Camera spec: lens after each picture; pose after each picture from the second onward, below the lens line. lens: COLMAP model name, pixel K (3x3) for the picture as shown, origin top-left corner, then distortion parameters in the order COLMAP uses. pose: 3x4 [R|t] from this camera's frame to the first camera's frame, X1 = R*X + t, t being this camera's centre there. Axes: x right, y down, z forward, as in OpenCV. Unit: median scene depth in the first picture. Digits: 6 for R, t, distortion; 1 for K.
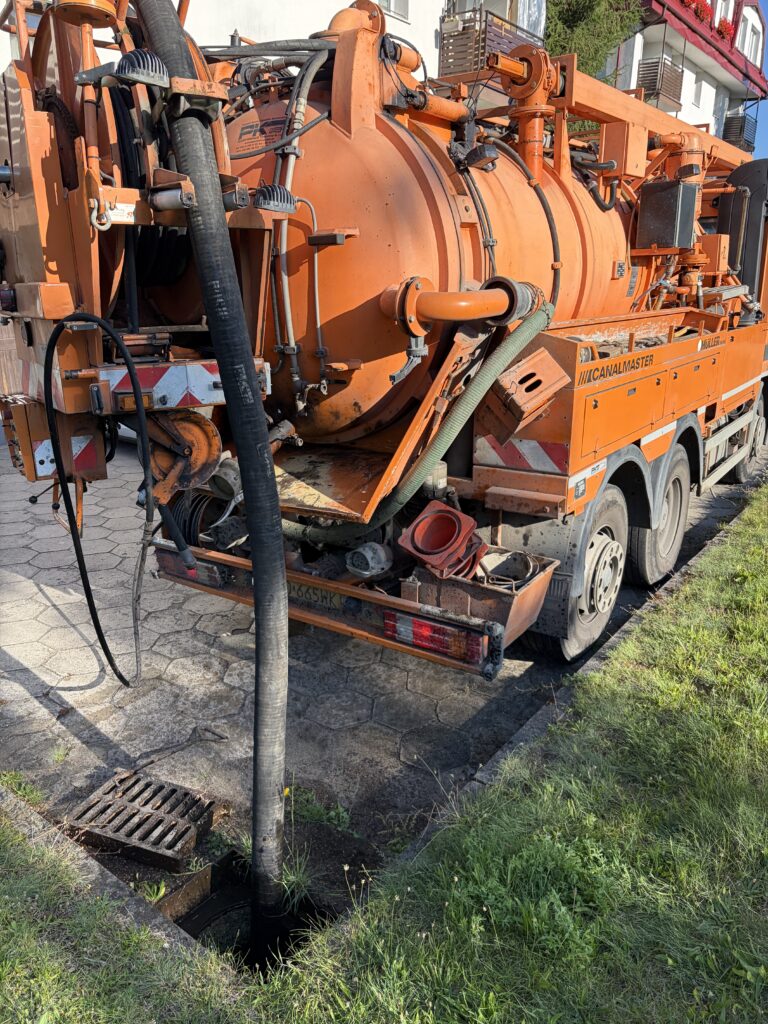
lens RADIAL K [[771.1, 0, 382.4], [0, 771.1, 513.9], [0, 0, 1]] dist [0.030731, -0.012720]
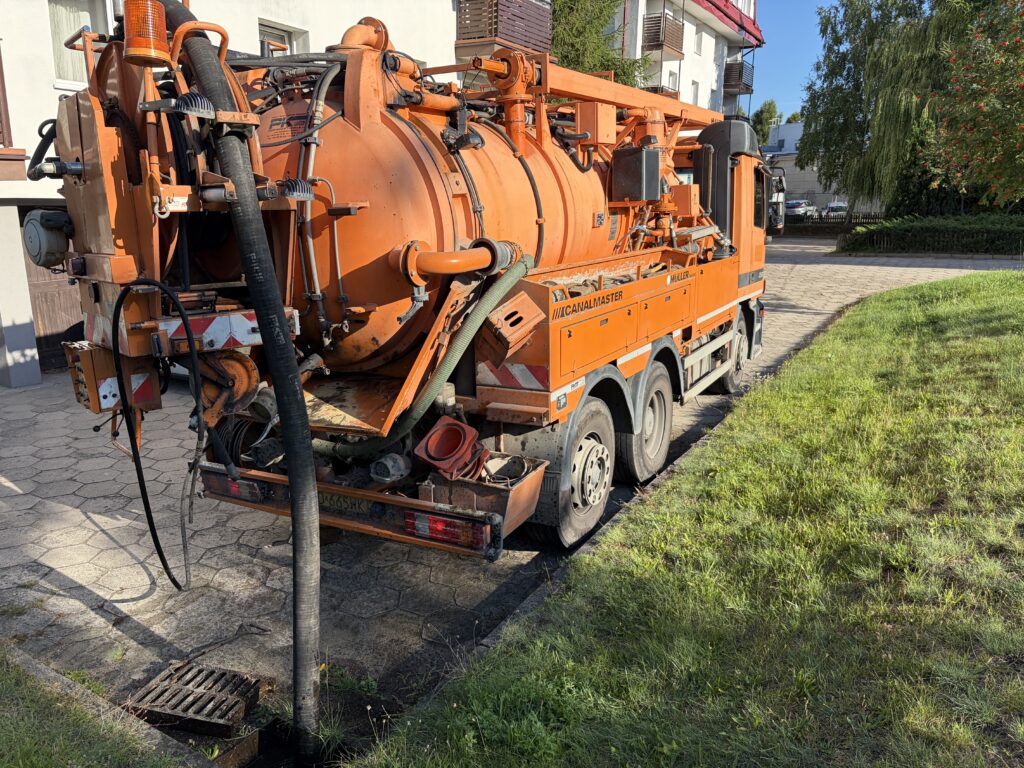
lens RADIAL K [[771.1, 0, 515.5], [0, 771.1, 381.5], [0, 0, 1]] dist [0.030731, -0.012720]
pose [[0.992855, -0.036727, 0.113536, 0.047409], [0.044758, 0.996612, -0.069008, 0.017996], [-0.110617, 0.073597, 0.991134, -0.226637]]
